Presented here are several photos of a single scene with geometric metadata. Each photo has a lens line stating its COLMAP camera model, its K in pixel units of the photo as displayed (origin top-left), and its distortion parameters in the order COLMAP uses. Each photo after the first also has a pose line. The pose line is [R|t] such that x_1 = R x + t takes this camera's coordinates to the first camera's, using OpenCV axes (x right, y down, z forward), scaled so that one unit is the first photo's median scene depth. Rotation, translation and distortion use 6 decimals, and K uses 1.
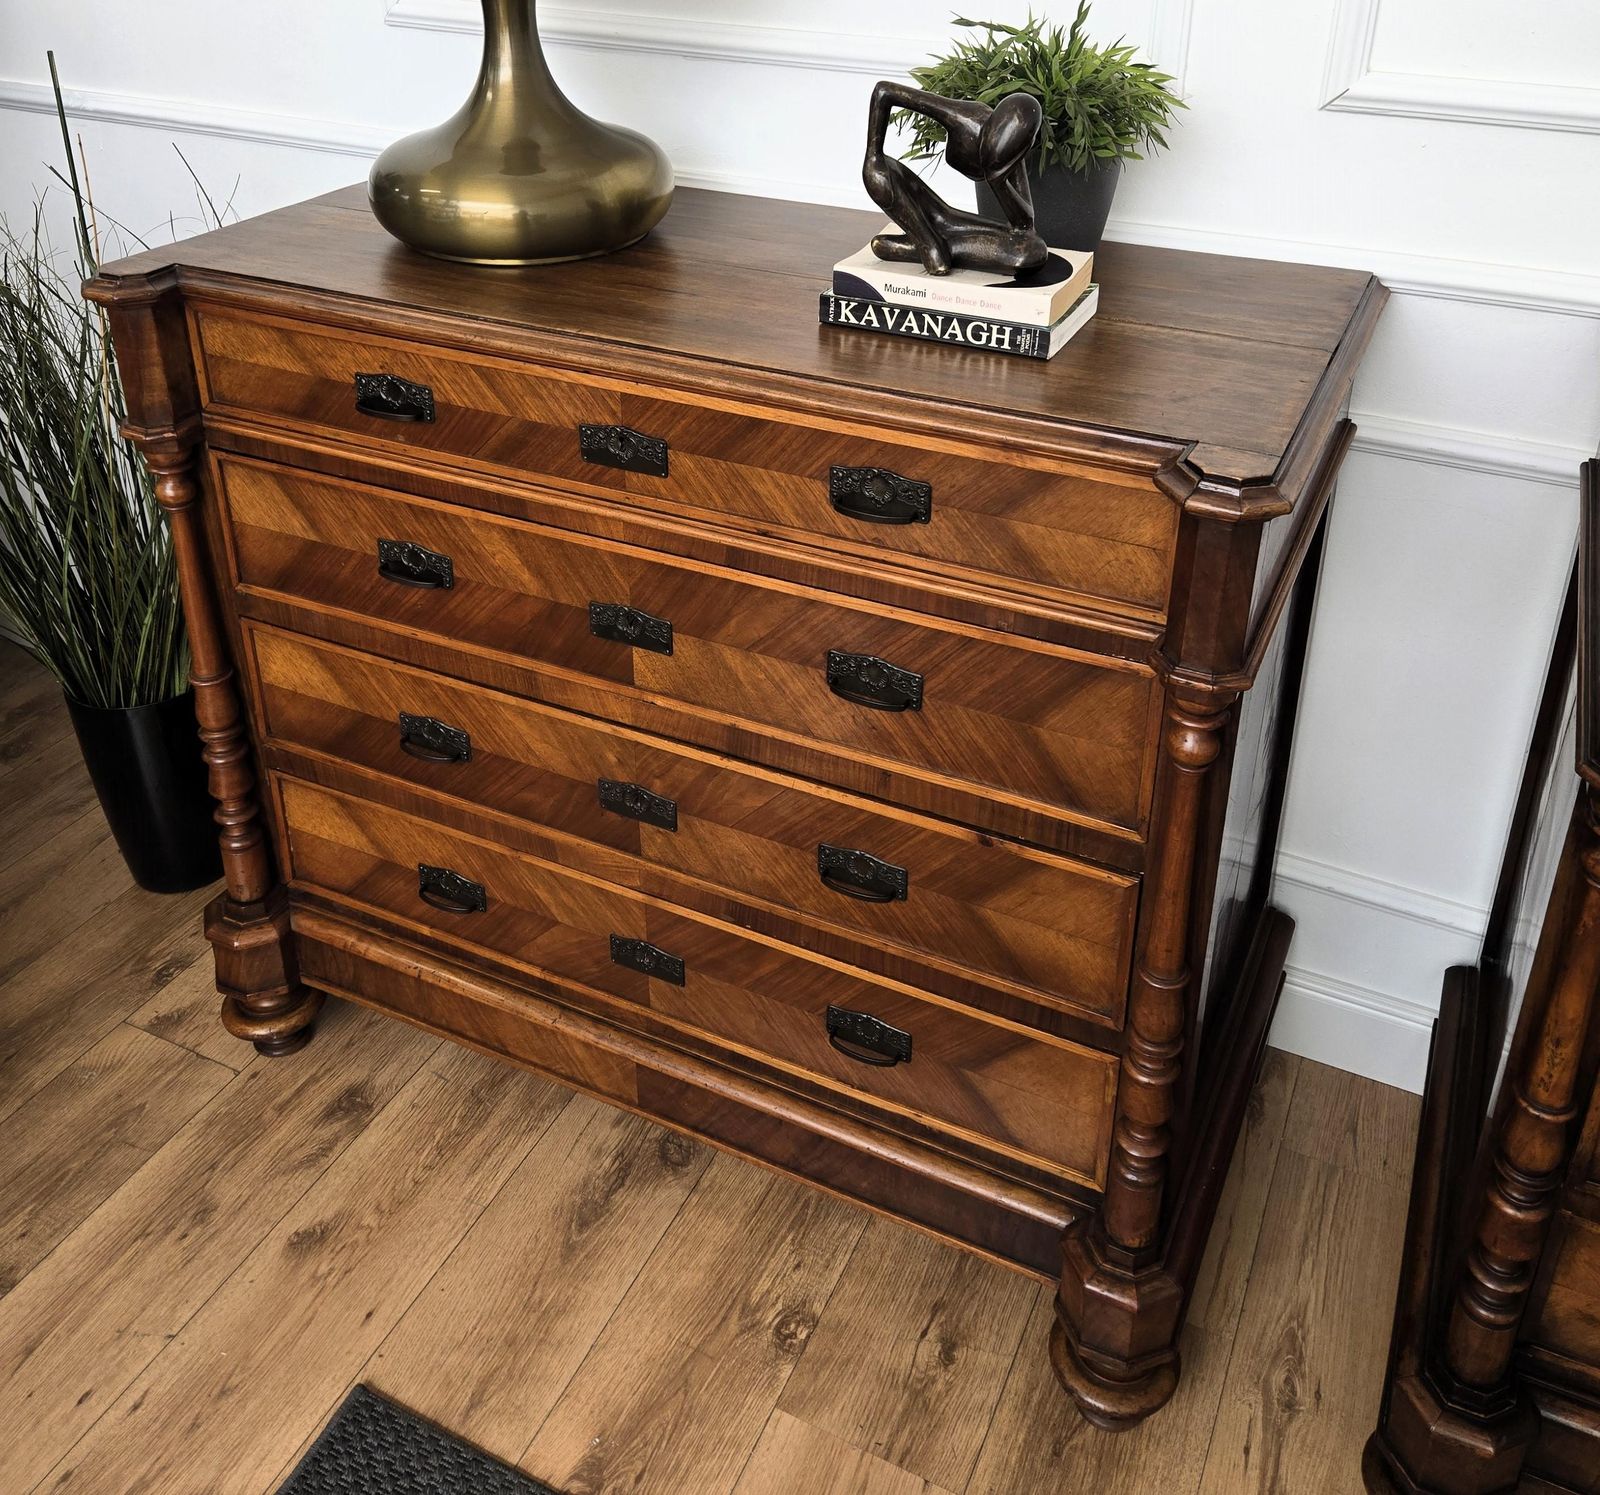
lens RADIAL K [[1529.4, 0, 811.2], [0, 1529.4, 492.0], [0, 0, 1]] dist [0.050446, 0.000000]
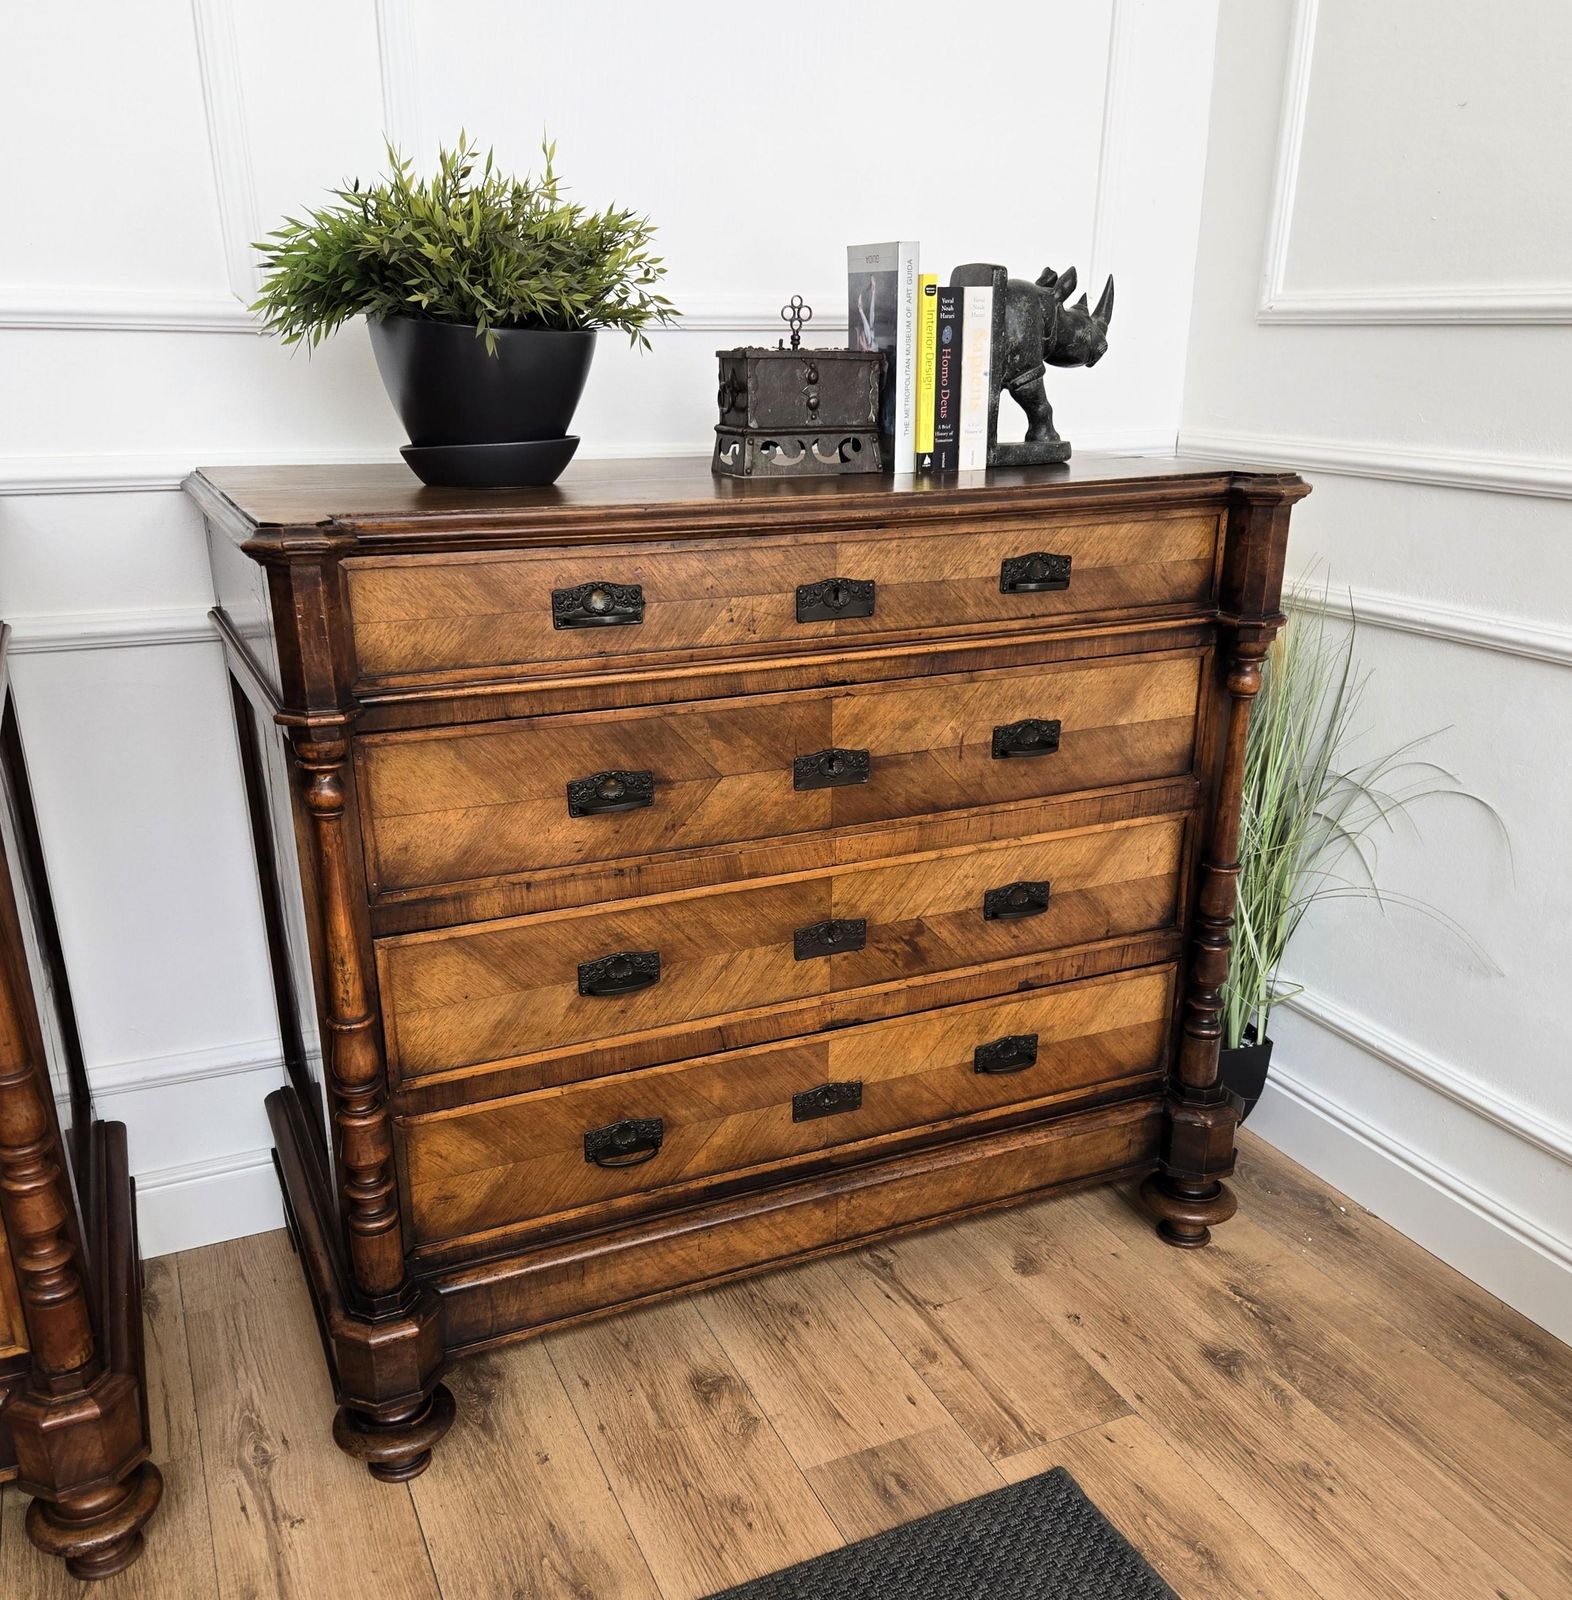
lens RADIAL K [[1454.0, 0, 771.8], [0, 1454.0, 899.0], [0, 0, 1]] dist [0.056121, 0.000000]
pose [[0.640627, -0.276912, 0.716182, -0.107171], [0.333389, 0.940516, 0.065434, 0.257640], [-0.691700, 0.196848, 0.694839, -0.066016]]
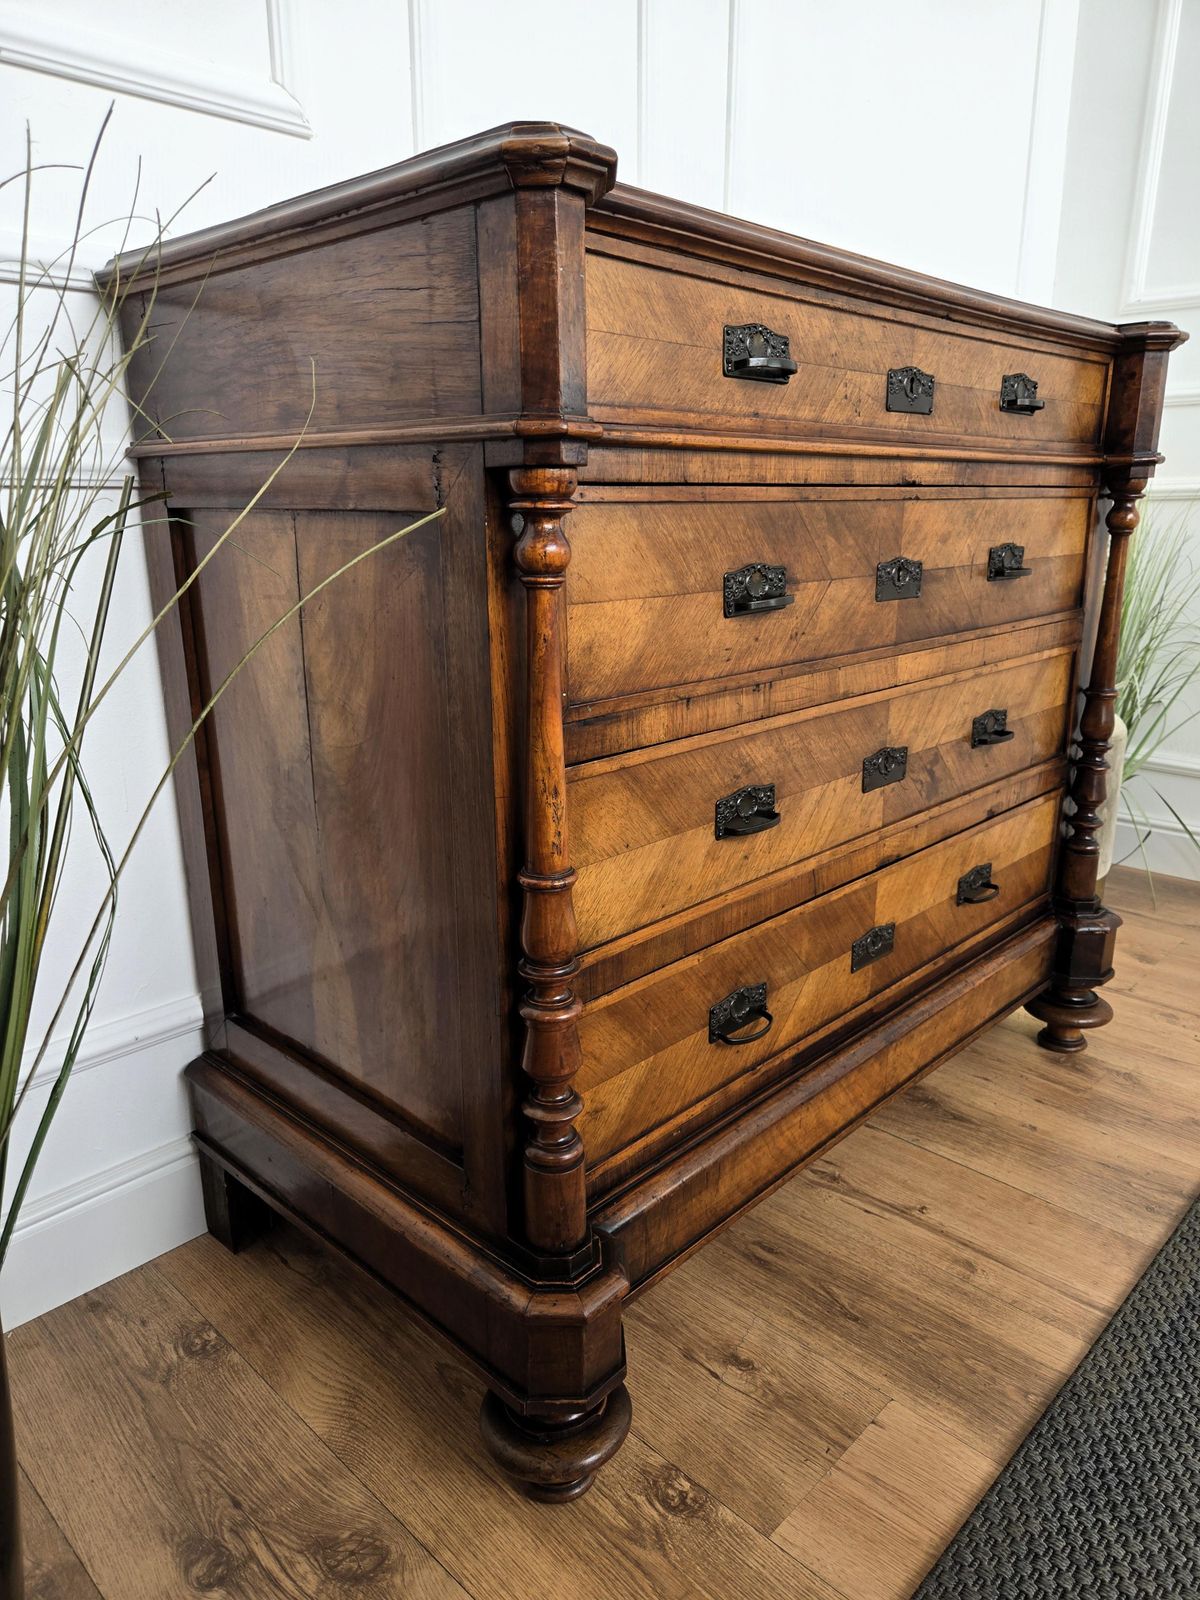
lens RADIAL K [[1089.7, 0, 603.1], [0, 1089.7, 814.4], [0, 0, 1]] dist [0.038856, -0.009649]
pose [[0.314169, -0.266532, 0.911185, -0.091109], [0.415444, 0.901604, 0.120488, 0.223803], [-0.853642, 0.340693, 0.393985, 0.533859]]
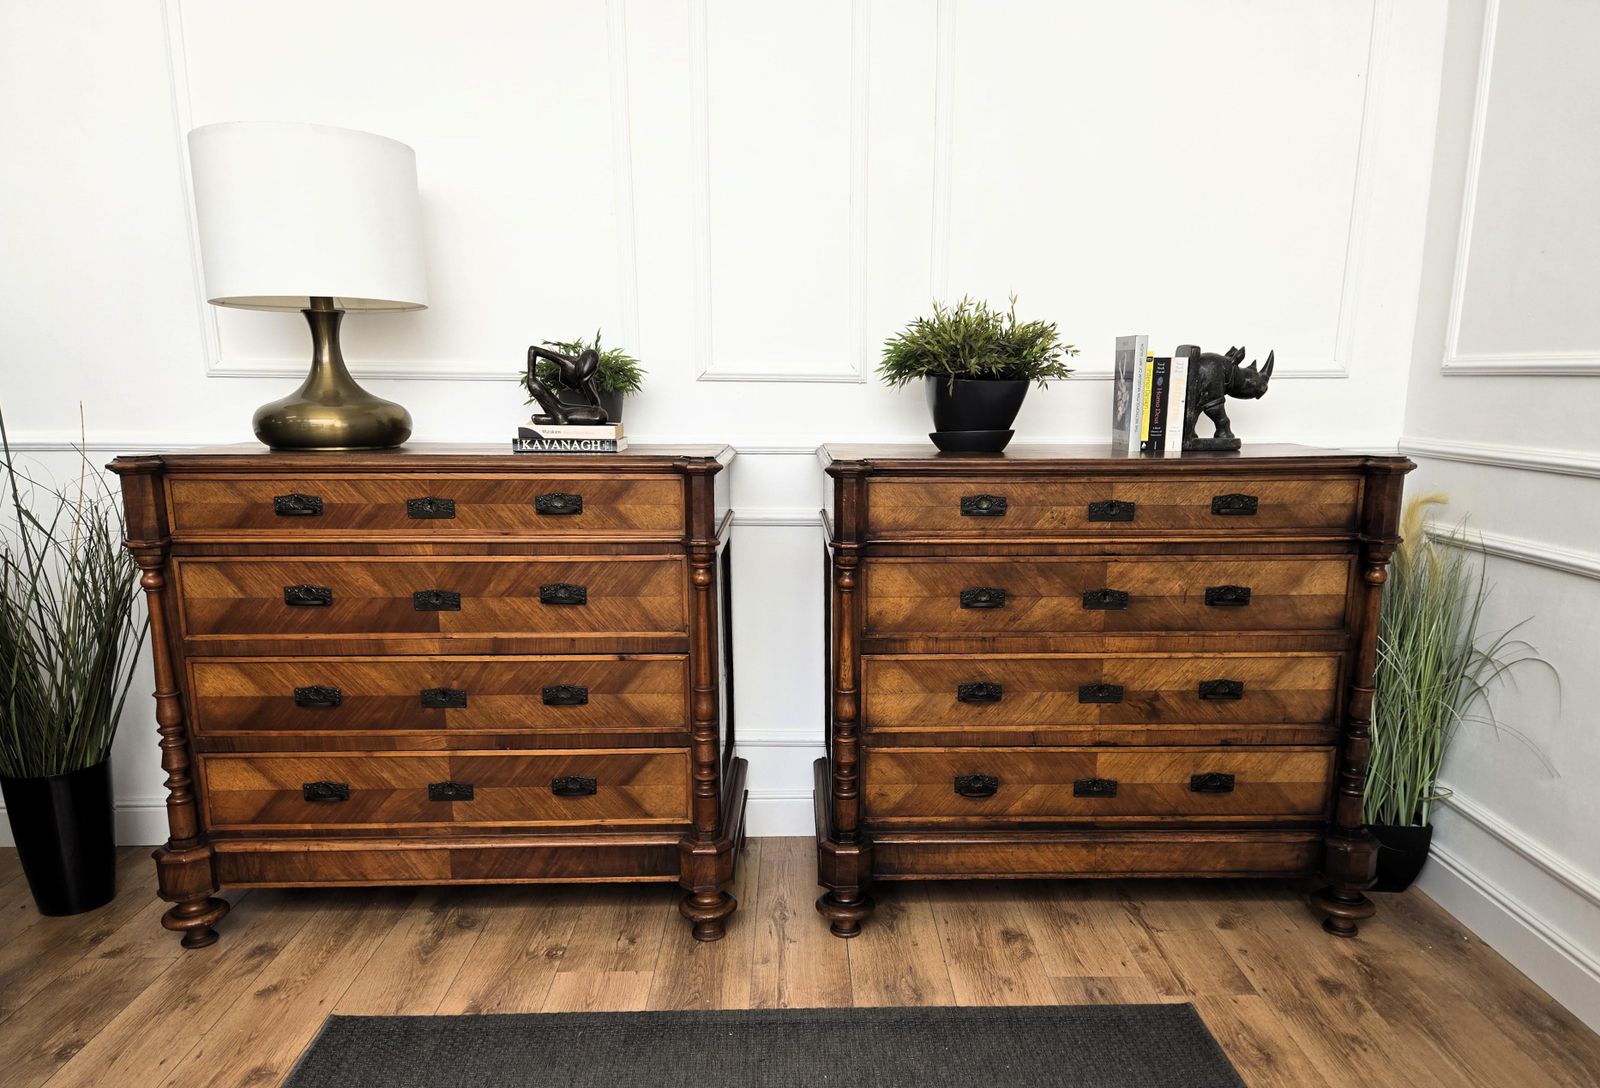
lens RADIAL K [[1117.5, 0, 826.3], [0, 1117.5, 635.1], [0, 0, 1]] dist [0.038880, -0.024876]
pose [[0.888358, -0.102403, 0.447586, -0.320154], [0.199879, 0.963848, -0.176196, 0.486516], [-0.413362, 0.245988, 0.876711, -0.540918]]
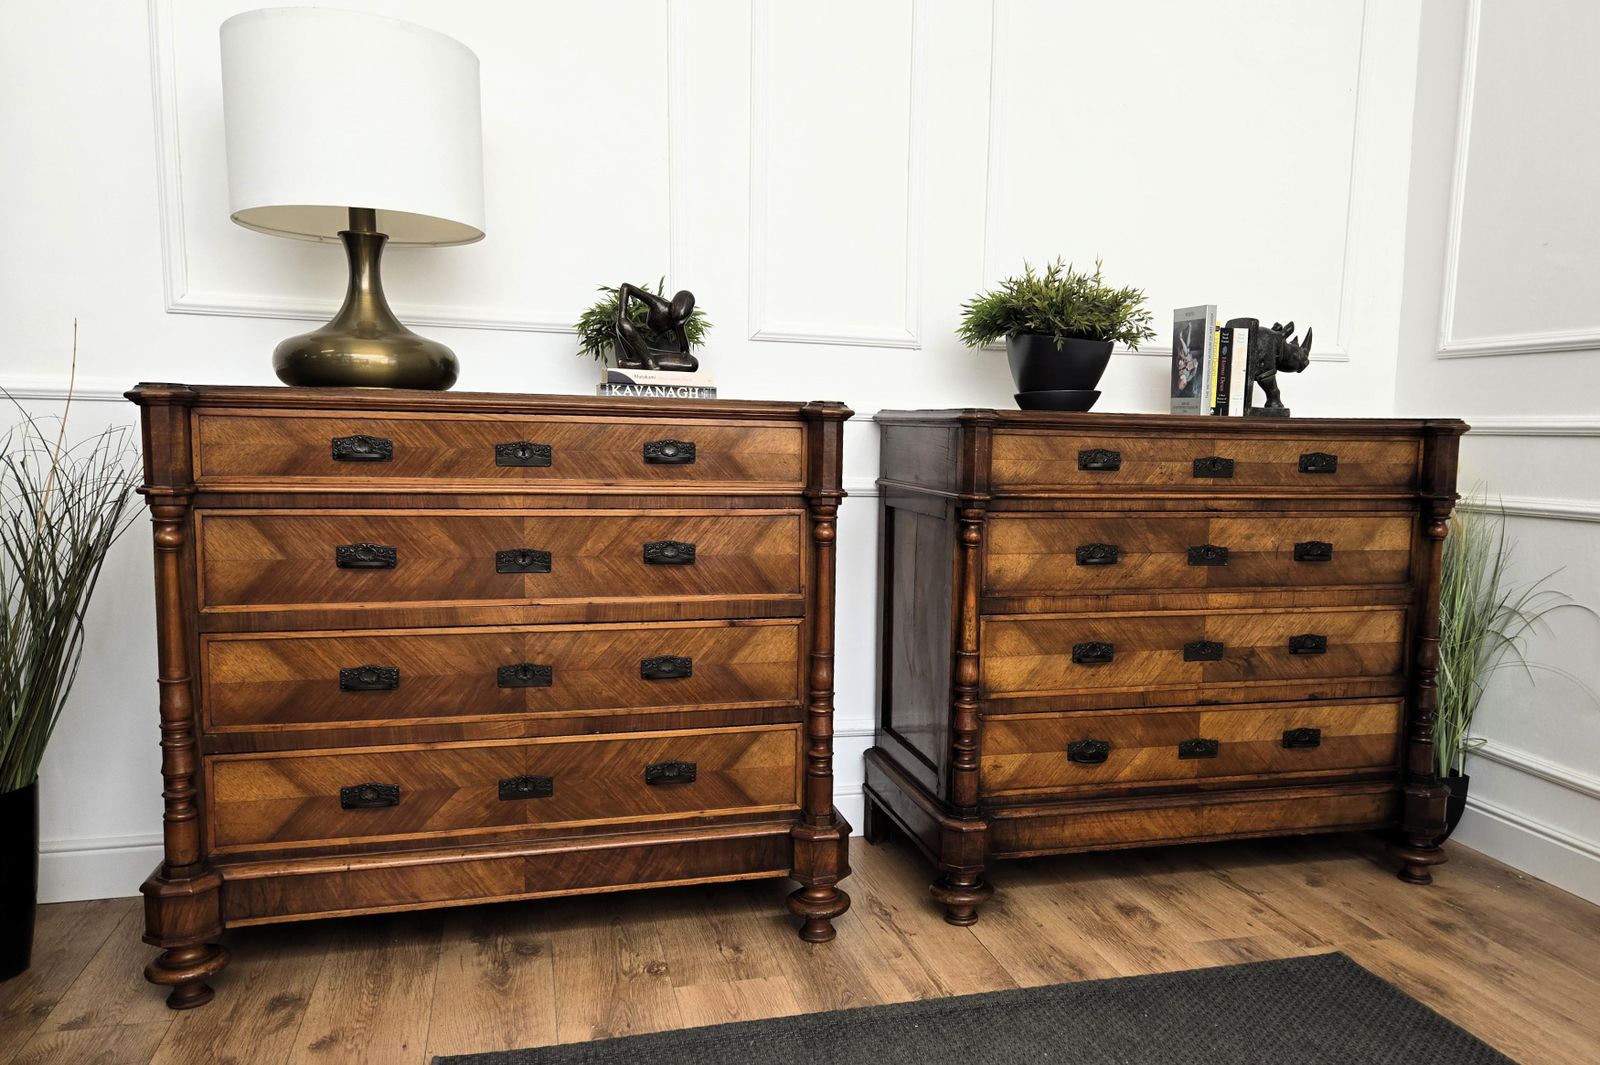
lens RADIAL K [[1191.4, 0, 872.2], [0, 1191.4, 568.5], [0, 0, 1]] dist [0.054208, -0.051064]
pose [[0.744553, -0.065861, 0.664307, -0.718452], [0.271661, 0.938890, -0.211392, 0.484964], [-0.609788, 0.337859, 0.716945, -0.267873]]
